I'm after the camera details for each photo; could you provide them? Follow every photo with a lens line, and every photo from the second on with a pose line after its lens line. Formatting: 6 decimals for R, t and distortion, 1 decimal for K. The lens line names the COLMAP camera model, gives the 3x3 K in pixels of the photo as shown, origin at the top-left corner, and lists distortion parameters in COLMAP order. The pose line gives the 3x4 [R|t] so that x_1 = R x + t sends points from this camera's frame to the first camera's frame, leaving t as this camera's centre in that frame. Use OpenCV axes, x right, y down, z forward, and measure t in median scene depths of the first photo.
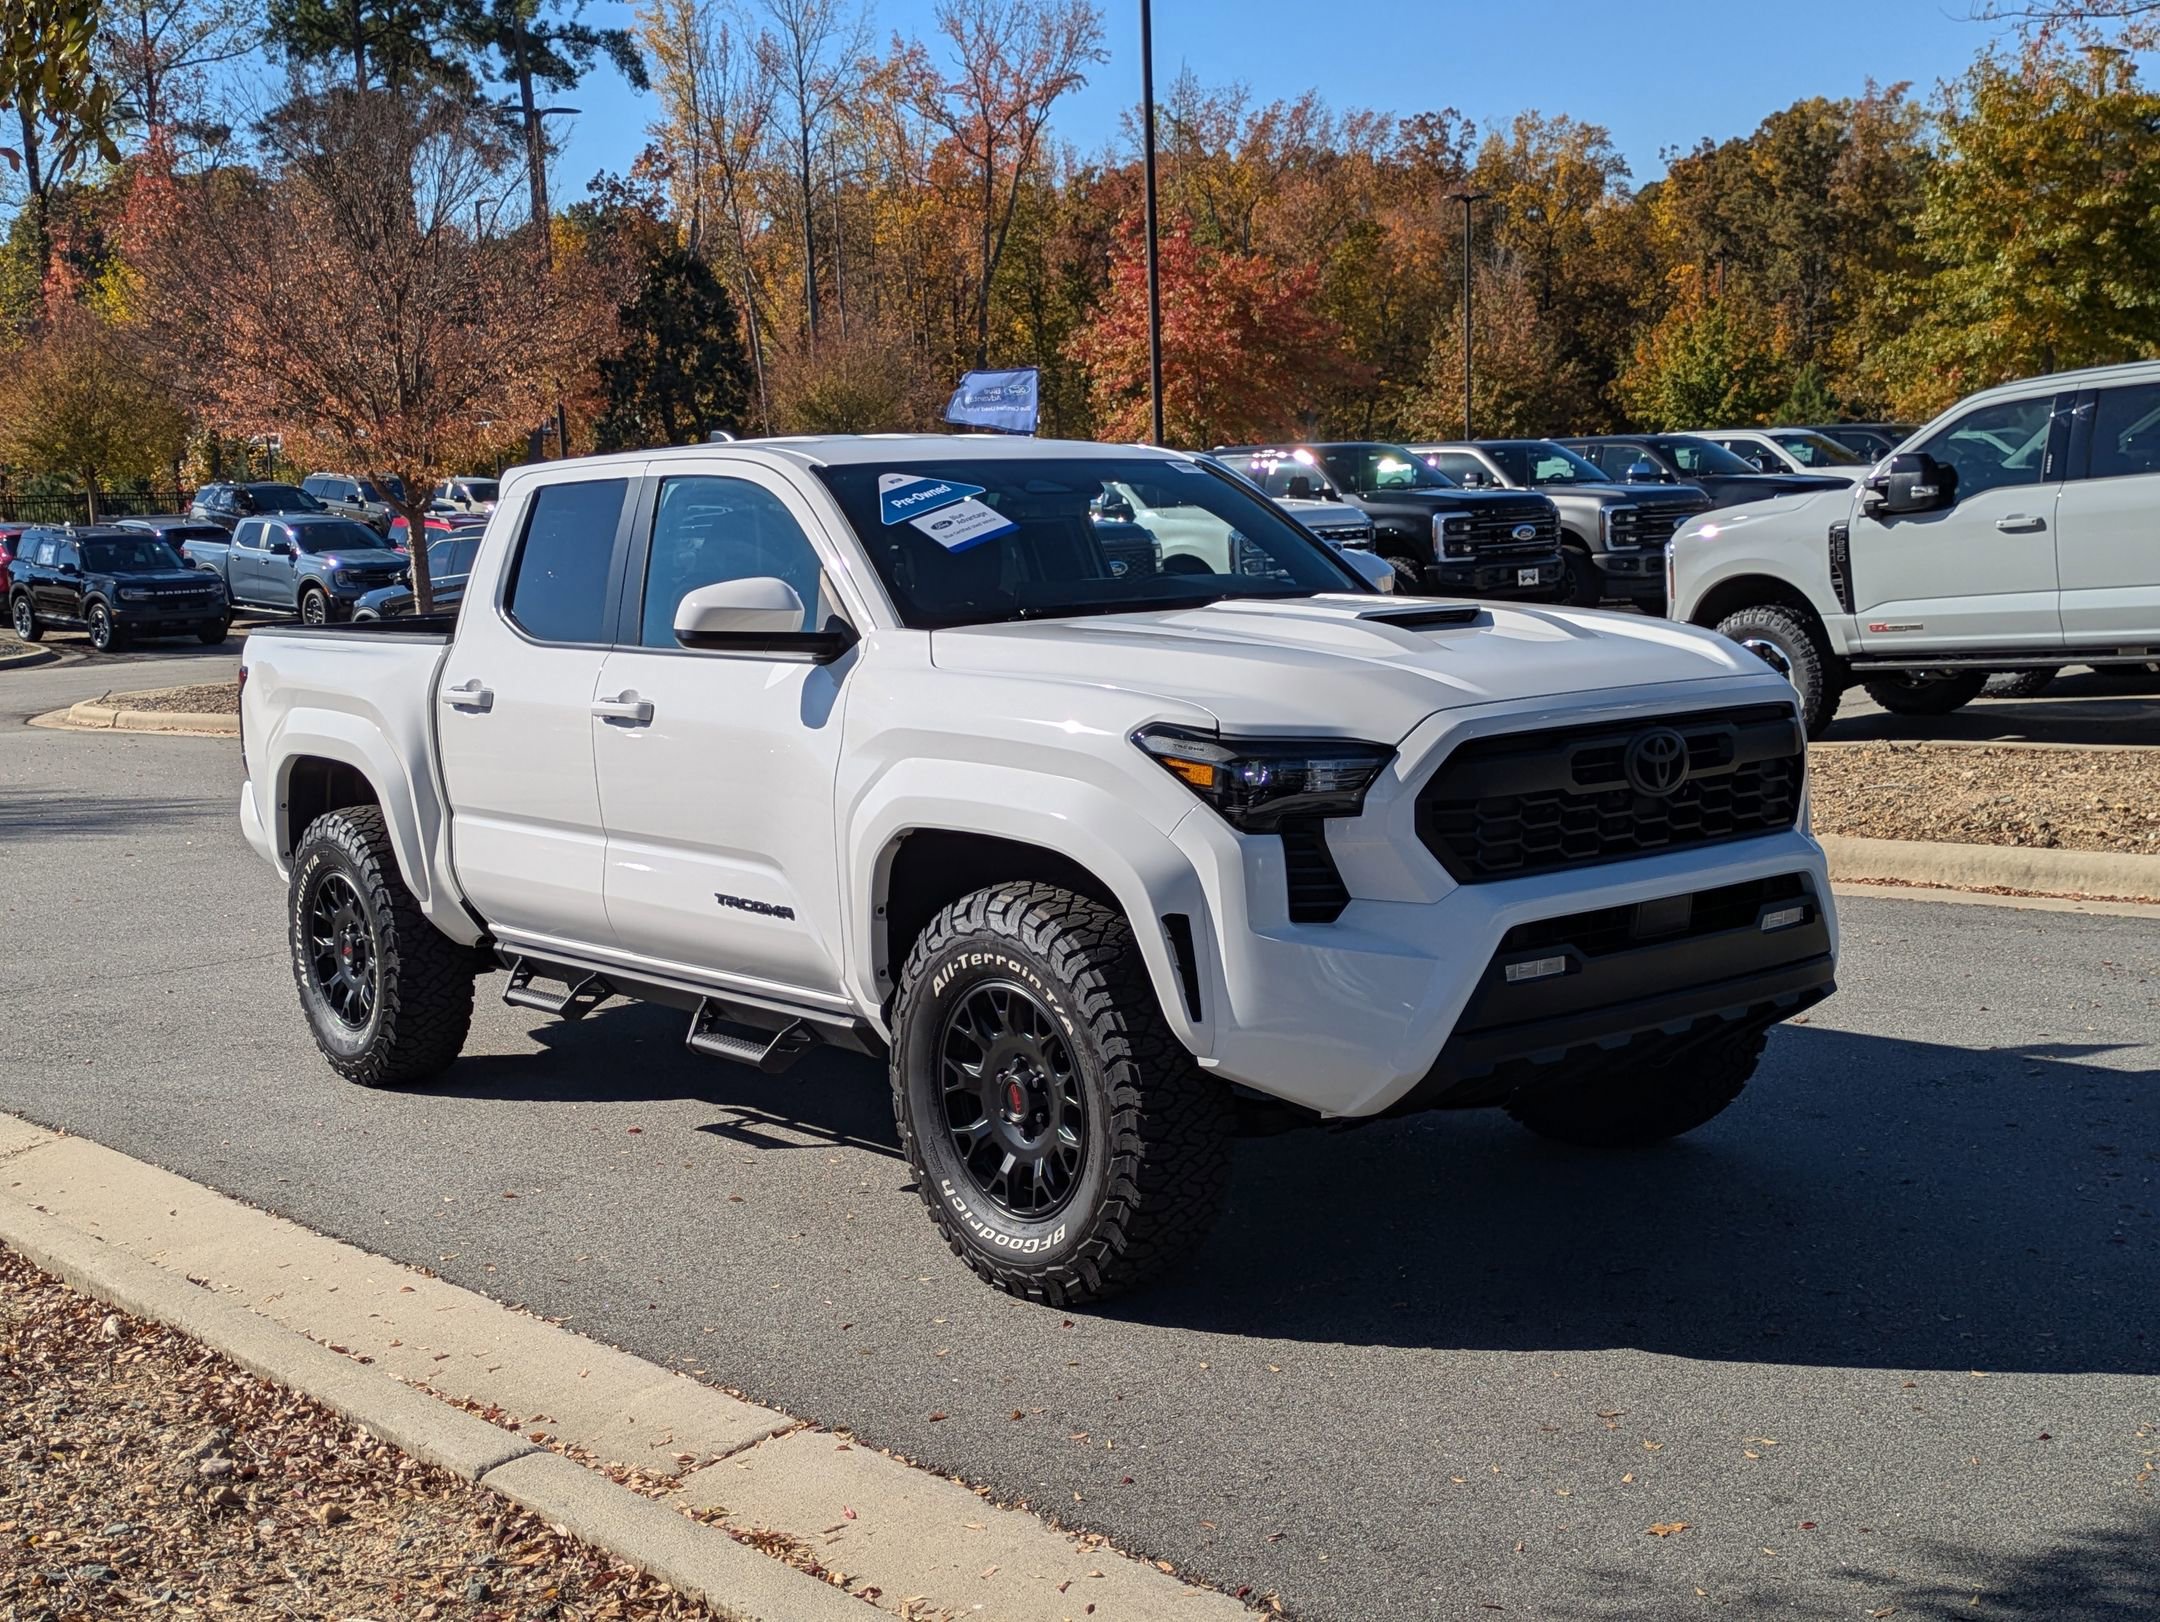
lens RADIAL K [[2483.9, 0, 1089.4], [0, 2483.9, 830.5], [0, 0, 1]] dist [0.051621, 0.000000]
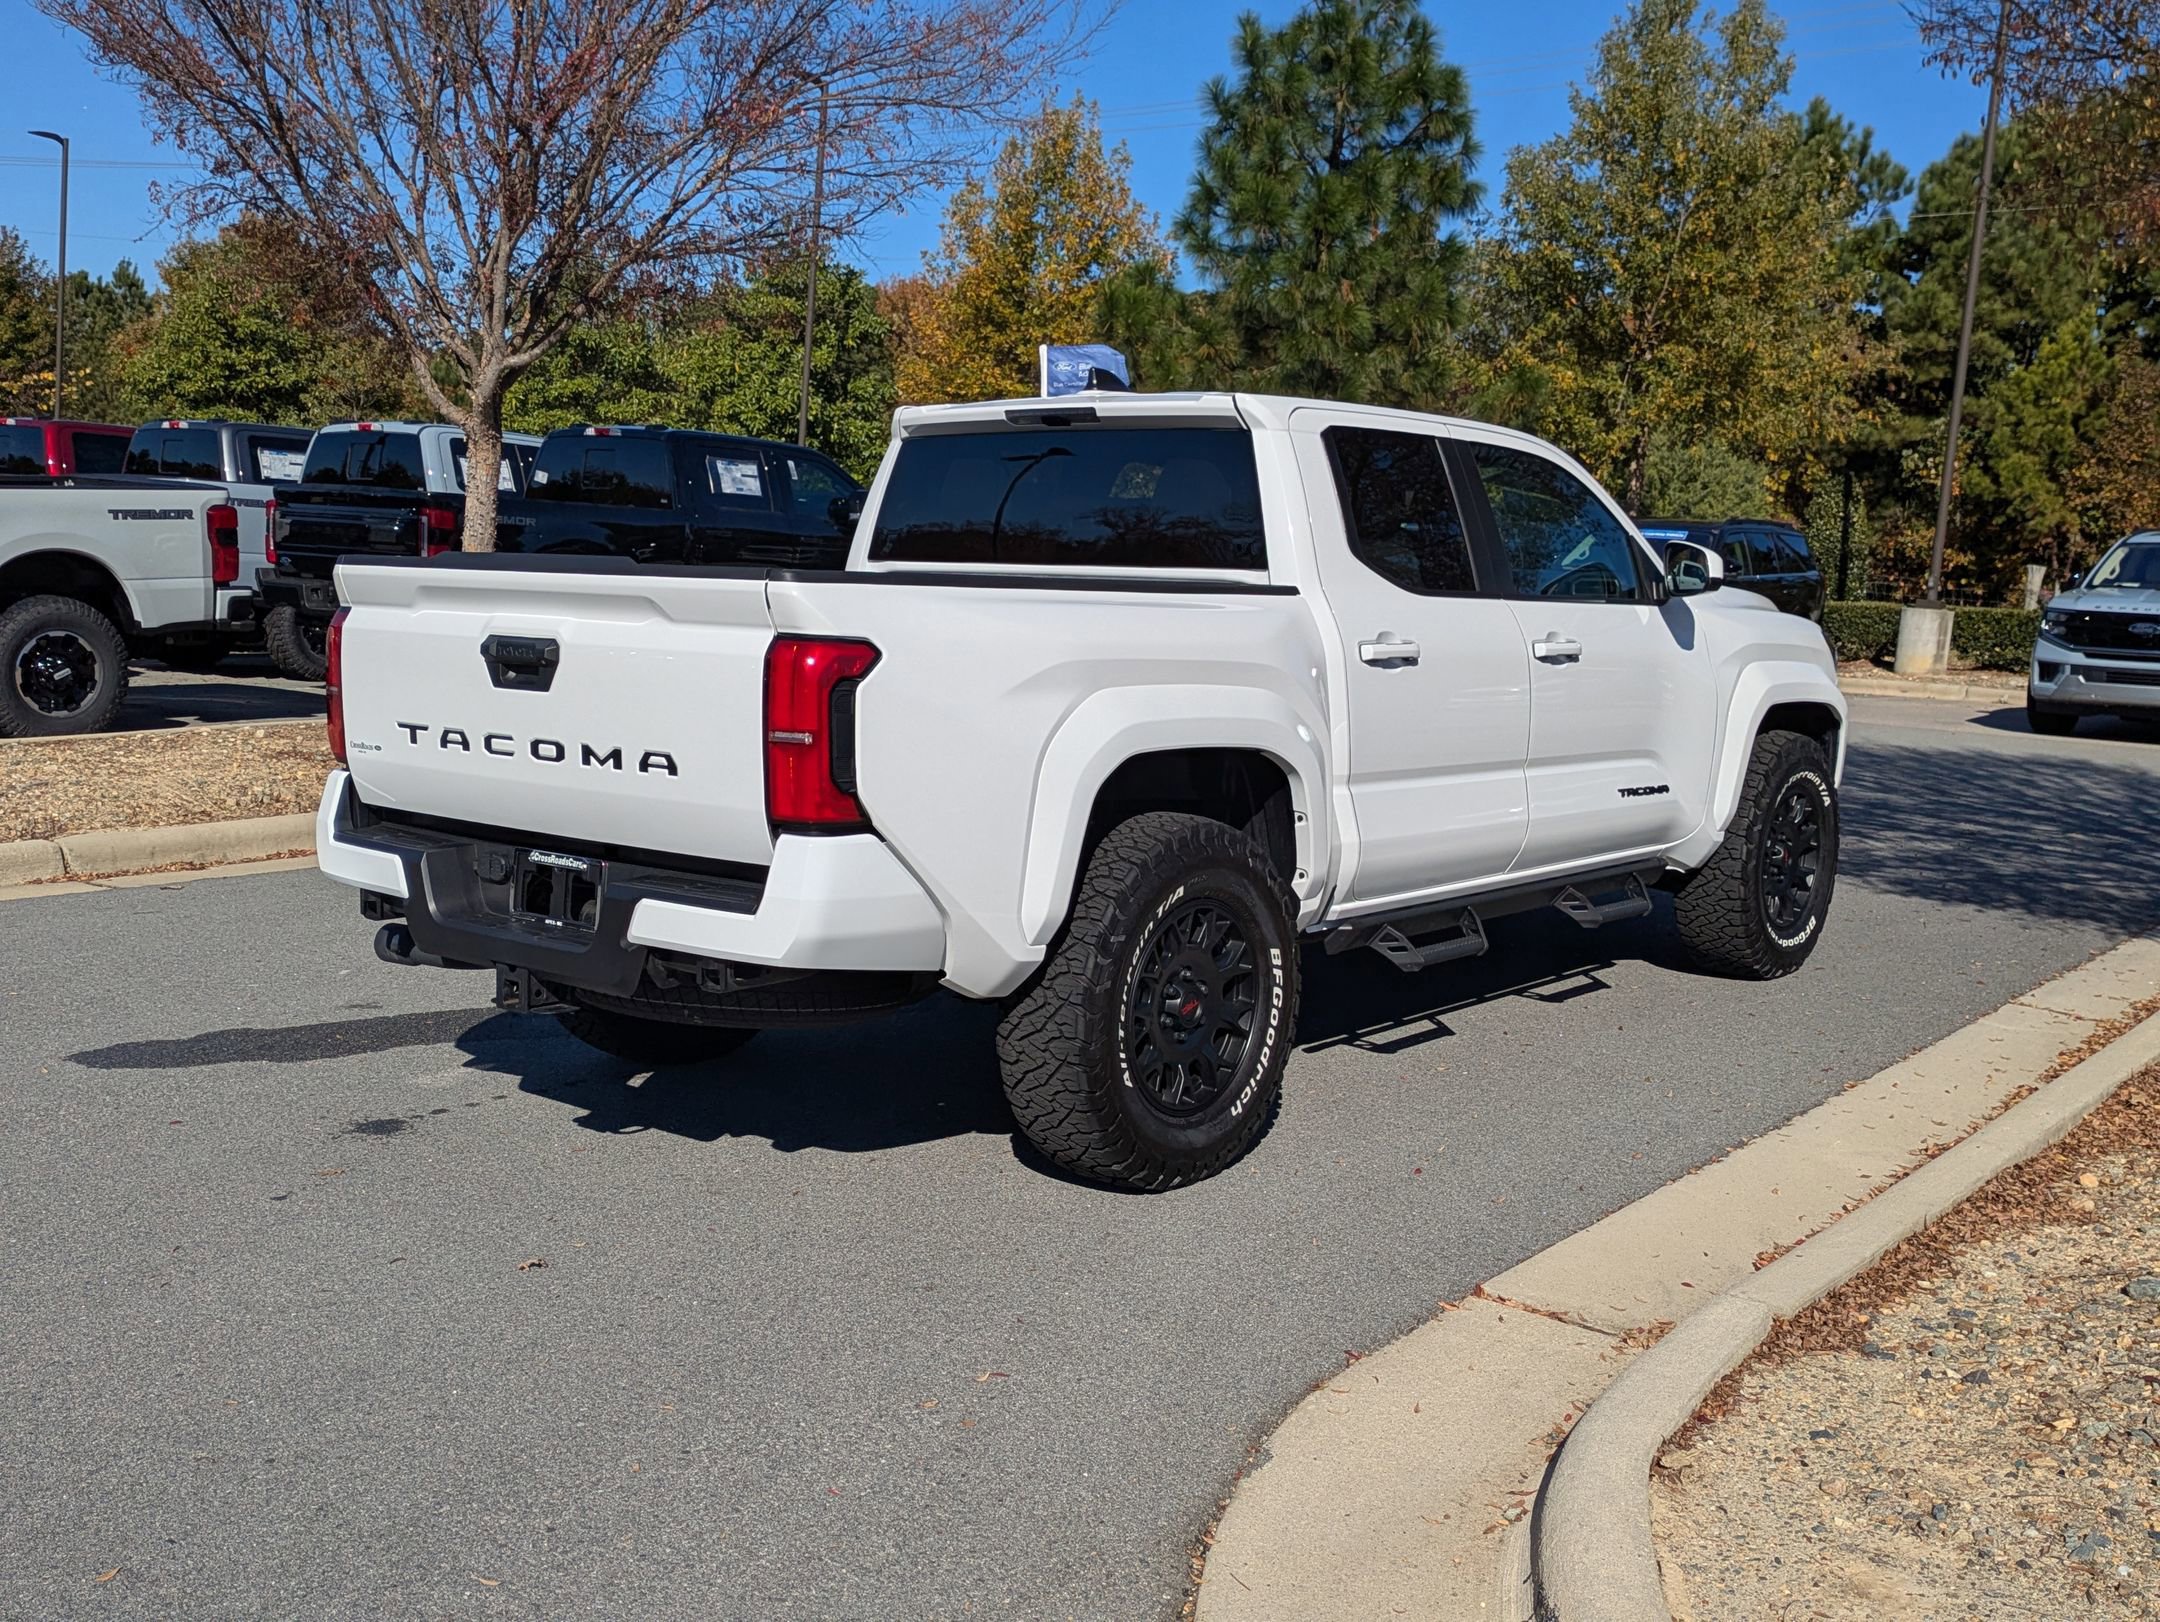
lens RADIAL K [[2255.1, 0, 1068.1], [0, 2255.1, 811.3], [0, 0, 1]] dist [0.040108, 0.000000]
pose [[-0.192982, -0.074237, 0.978390, -1.133533], [0.098473, 0.990634, 0.094589, -0.092604], [-0.976248, 0.114599, -0.183865, 1.380099]]
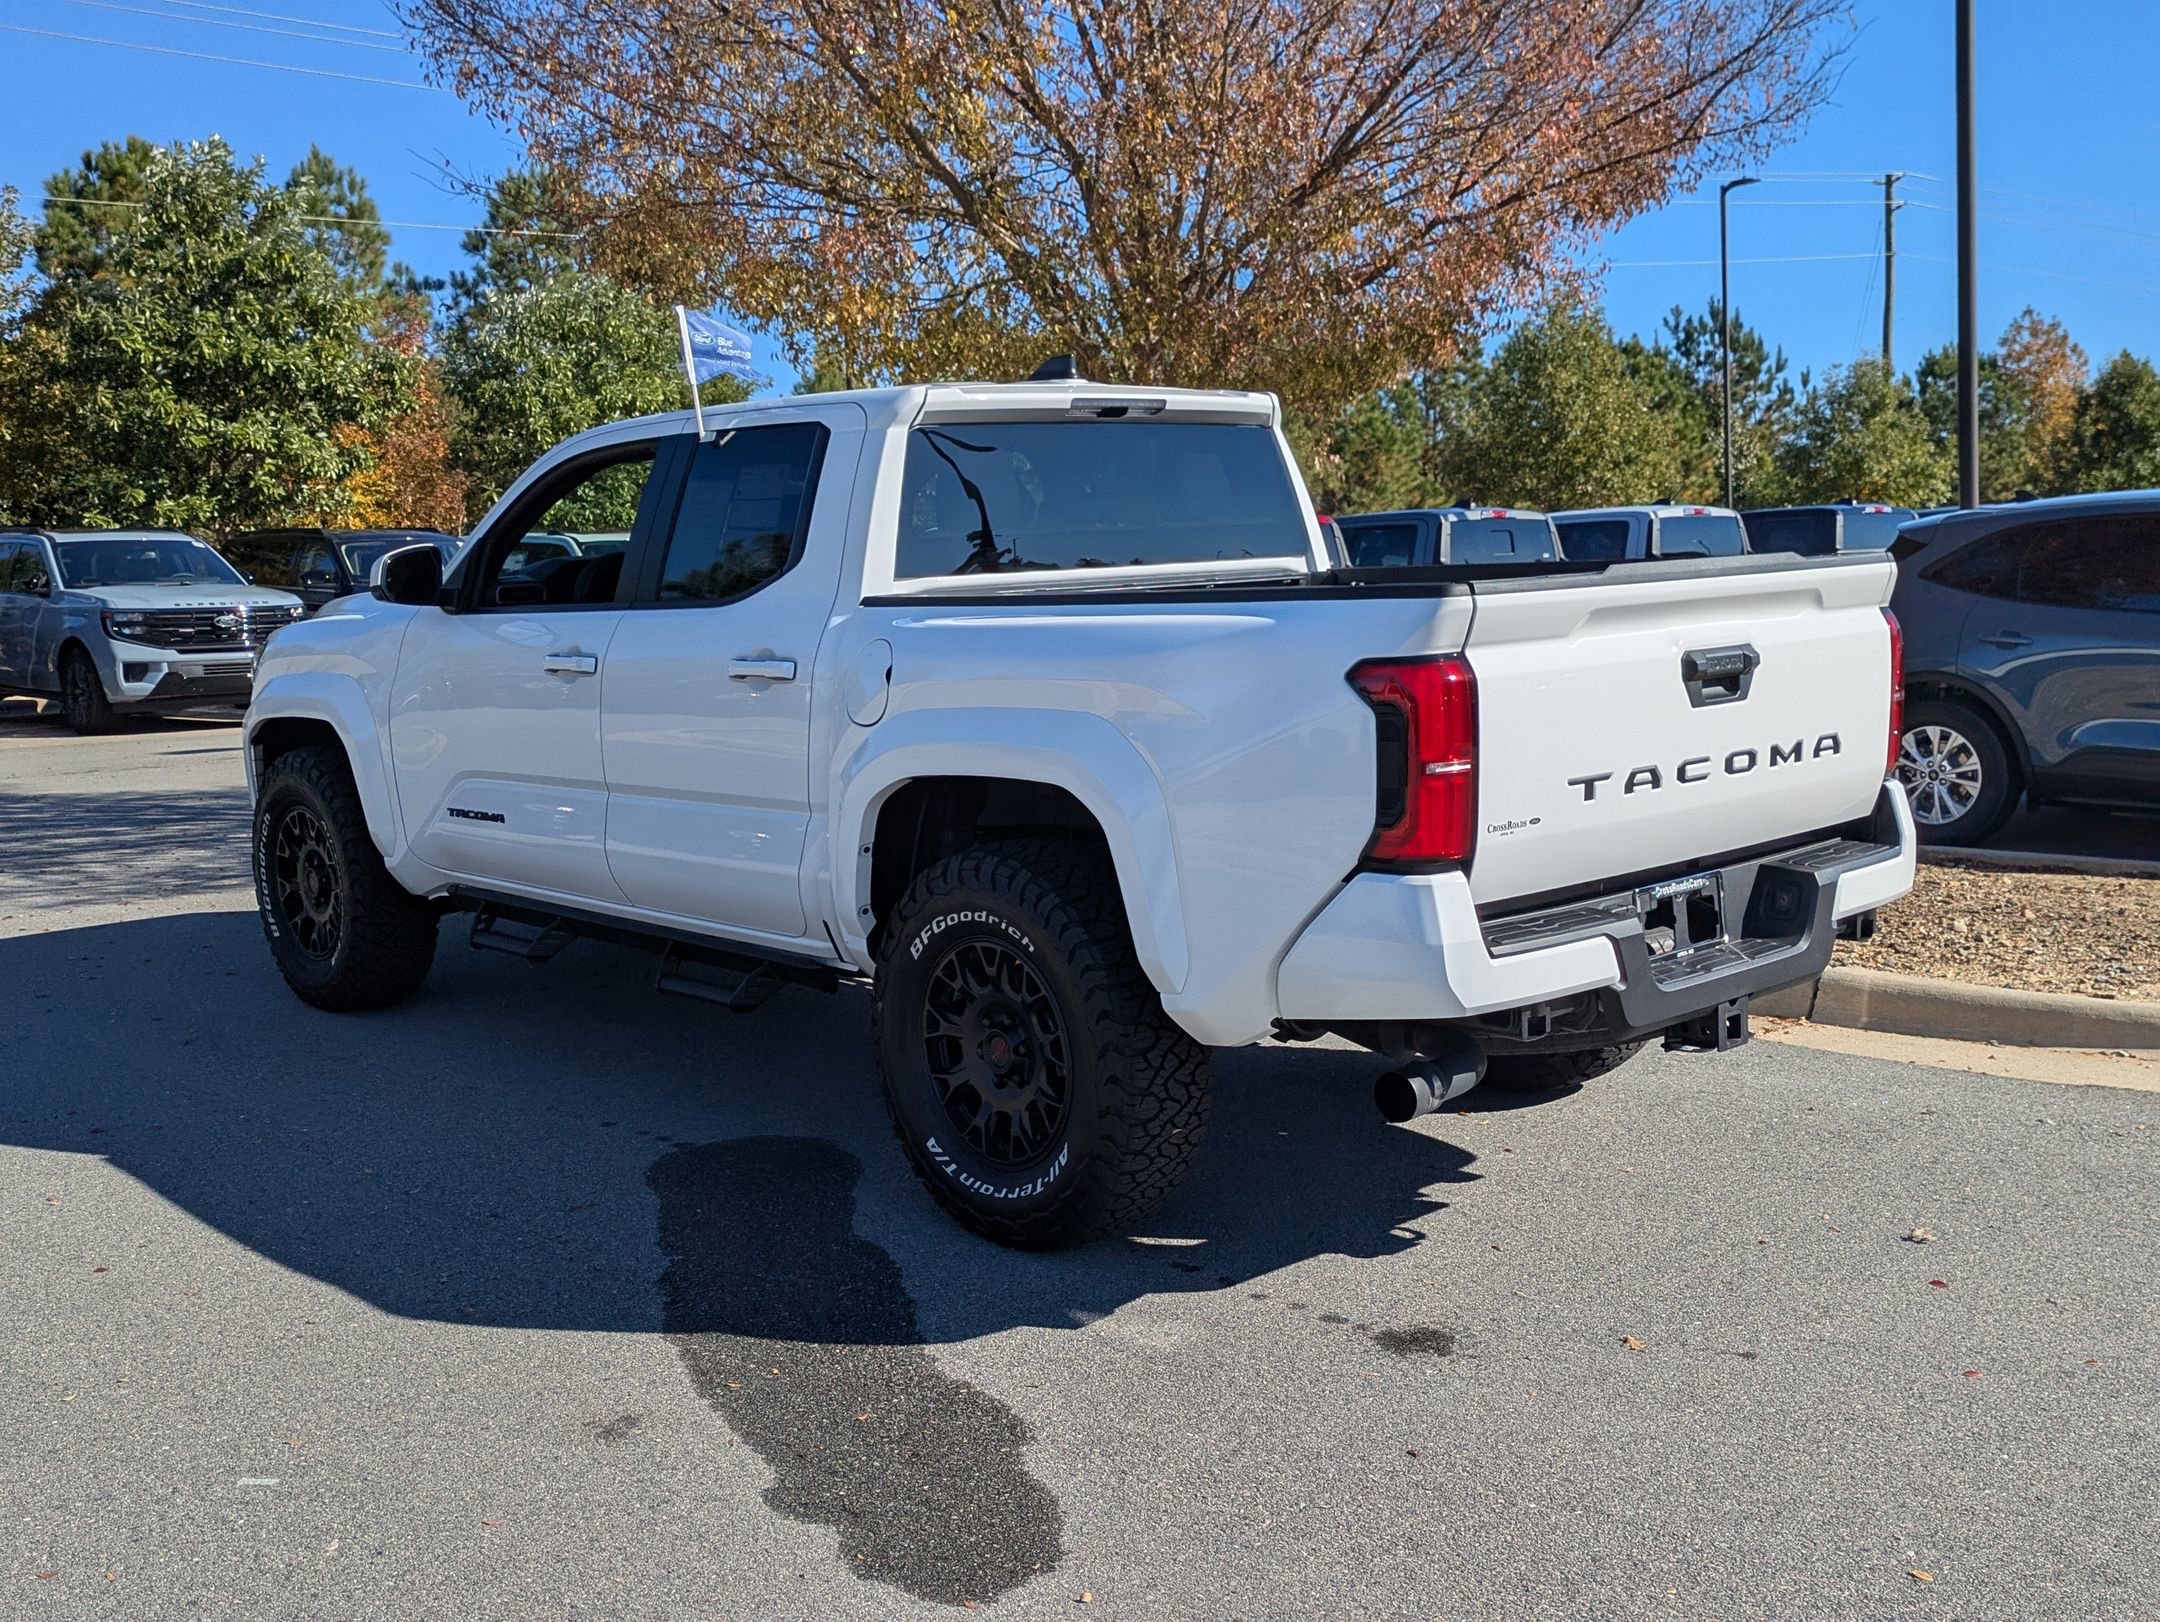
lens RADIAL K [[2257.1, 0, 1144.3], [0, 2257.1, 806.1], [0, 0, 1]] dist [0.052414, 0.000000]
pose [[-0.993077, 0.086046, -0.079966, -0.151287], [0.064225, 0.967722, 0.243698, -0.227046], [0.098354, 0.236875, -0.966549, 2.061836]]
